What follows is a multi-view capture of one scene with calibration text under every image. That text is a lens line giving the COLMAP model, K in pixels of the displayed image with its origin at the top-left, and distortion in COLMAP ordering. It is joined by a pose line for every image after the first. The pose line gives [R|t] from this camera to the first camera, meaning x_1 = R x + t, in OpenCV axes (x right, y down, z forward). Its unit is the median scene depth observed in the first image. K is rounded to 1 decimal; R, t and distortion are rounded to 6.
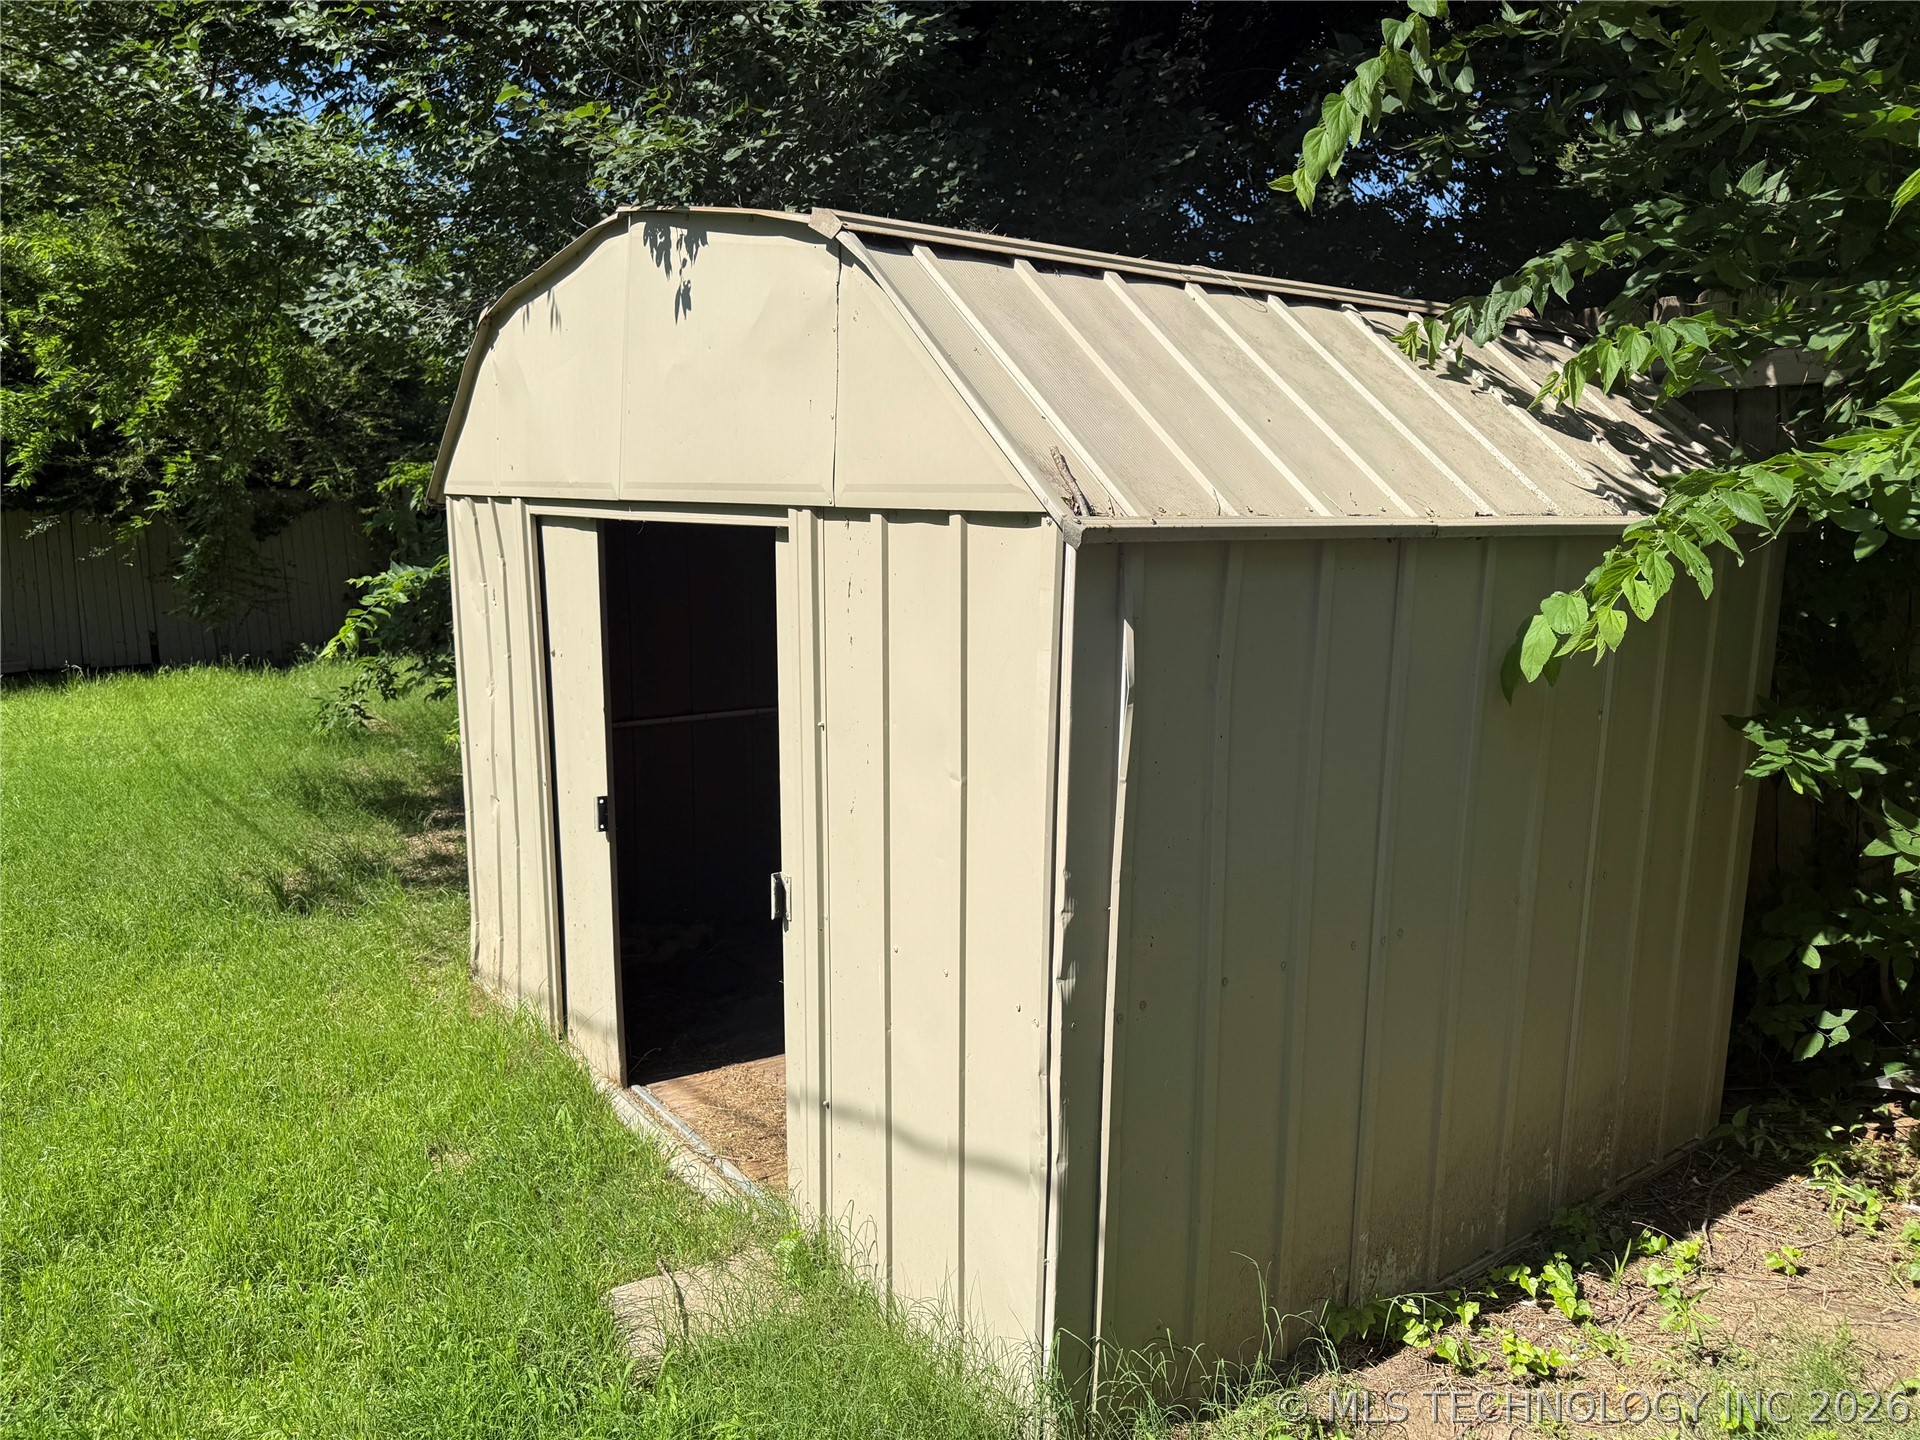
lens RADIAL K [[1348.9, 0, 956.4], [0, 1348.9, 736.8], [0, 0, 1]] dist [0.060412, -0.075654]
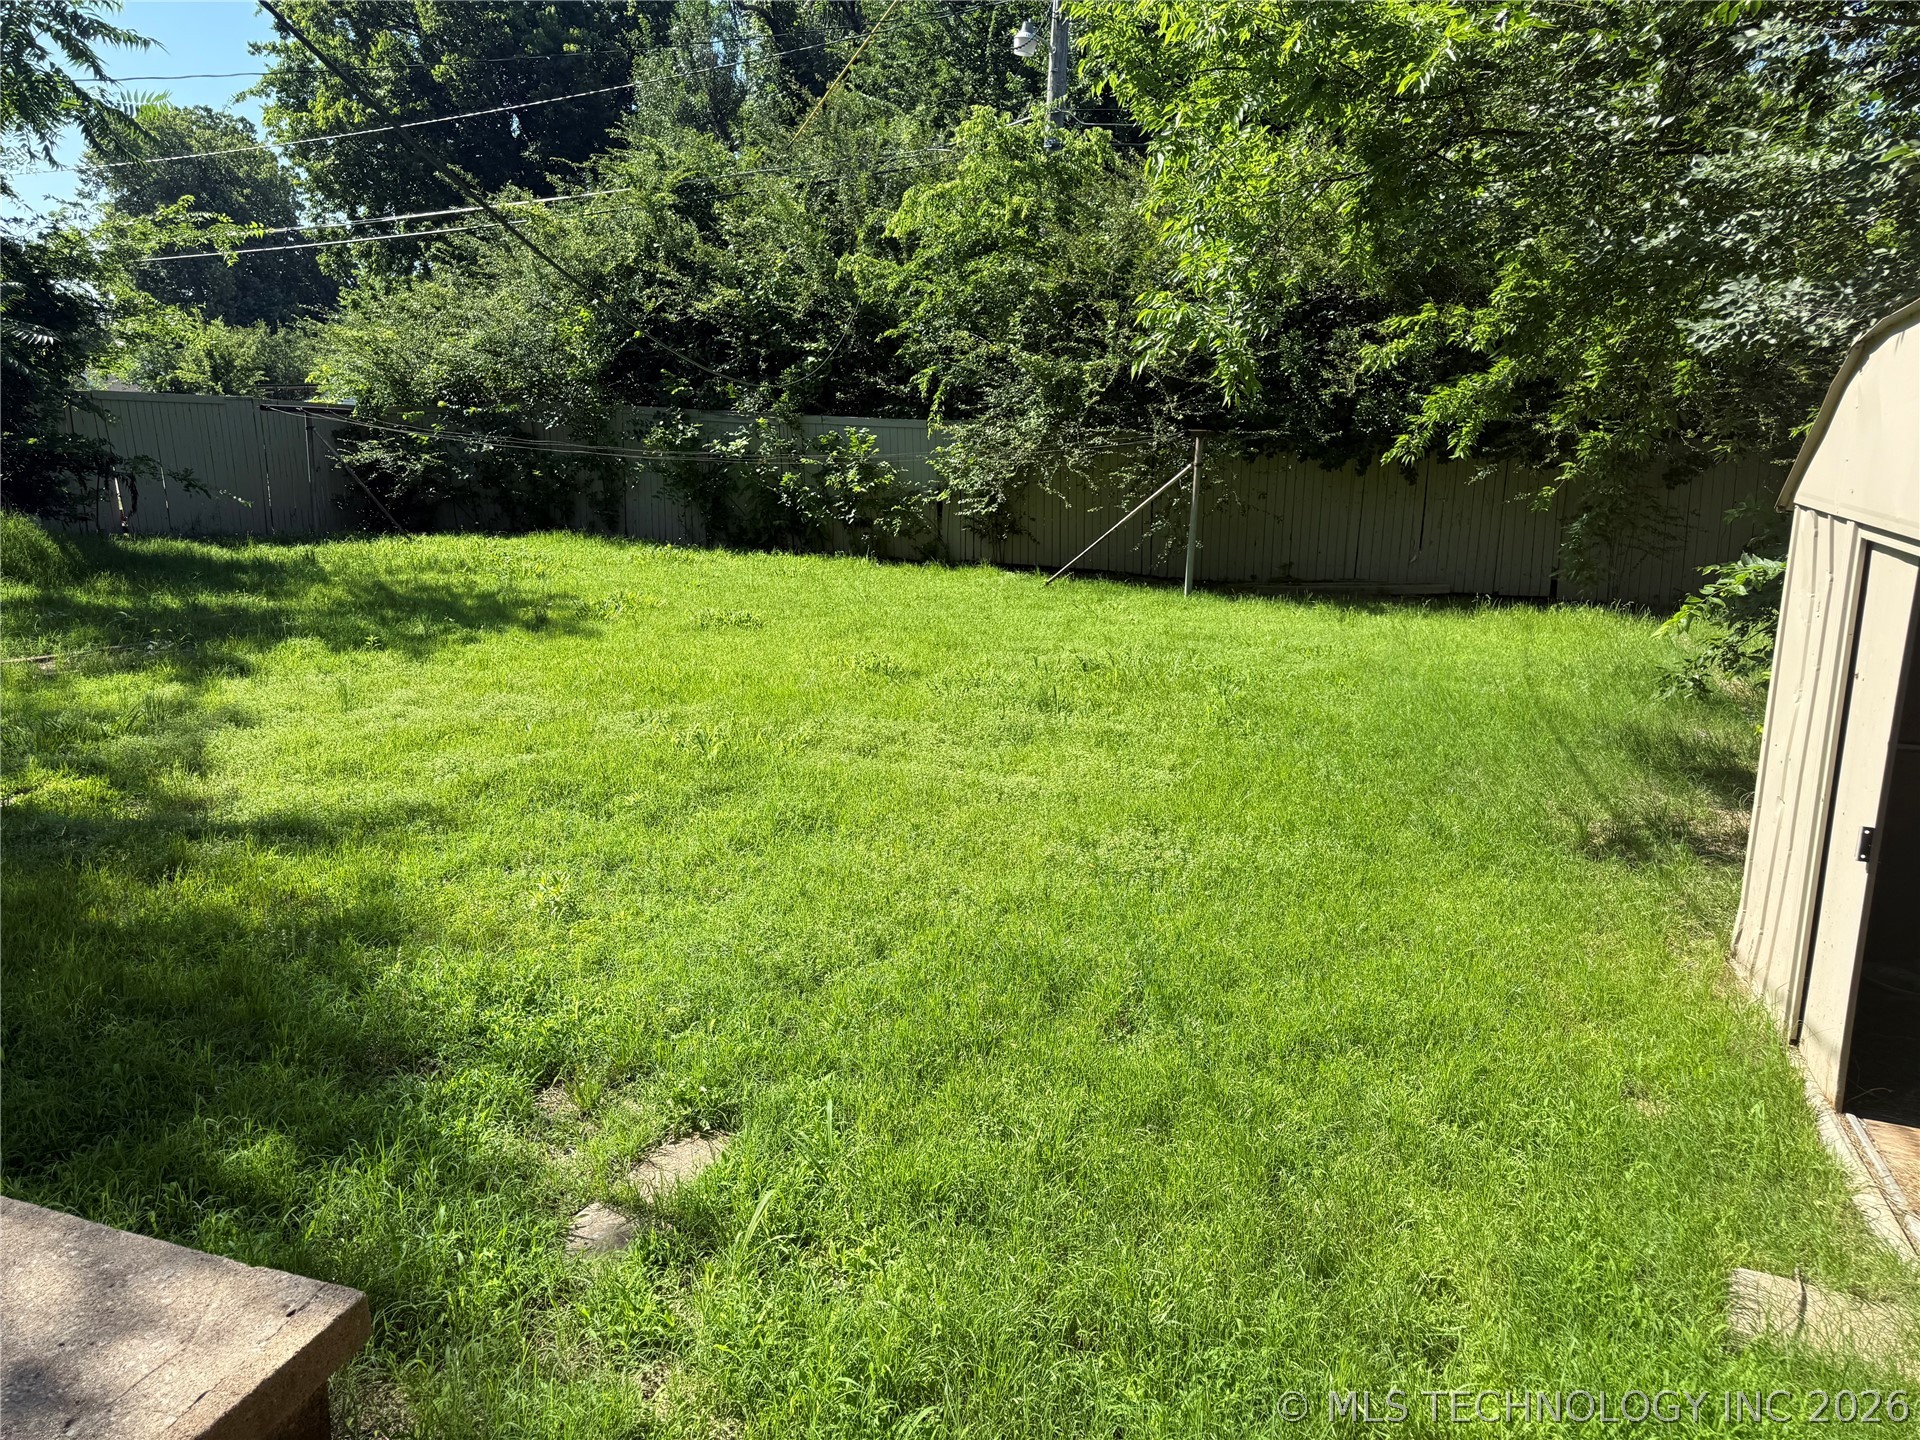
lens RADIAL K [[1348.9, 0, 956.4], [0, 1348.9, 736.8], [0, 0, 1]] dist [0.060412, -0.075654]
pose [[0.573124, 0.186522, -0.797959, 0.123580], [-0.139528, 0.981744, 0.129268, -0.049499], [0.807503, 0.037251, 0.588687, -0.124093]]
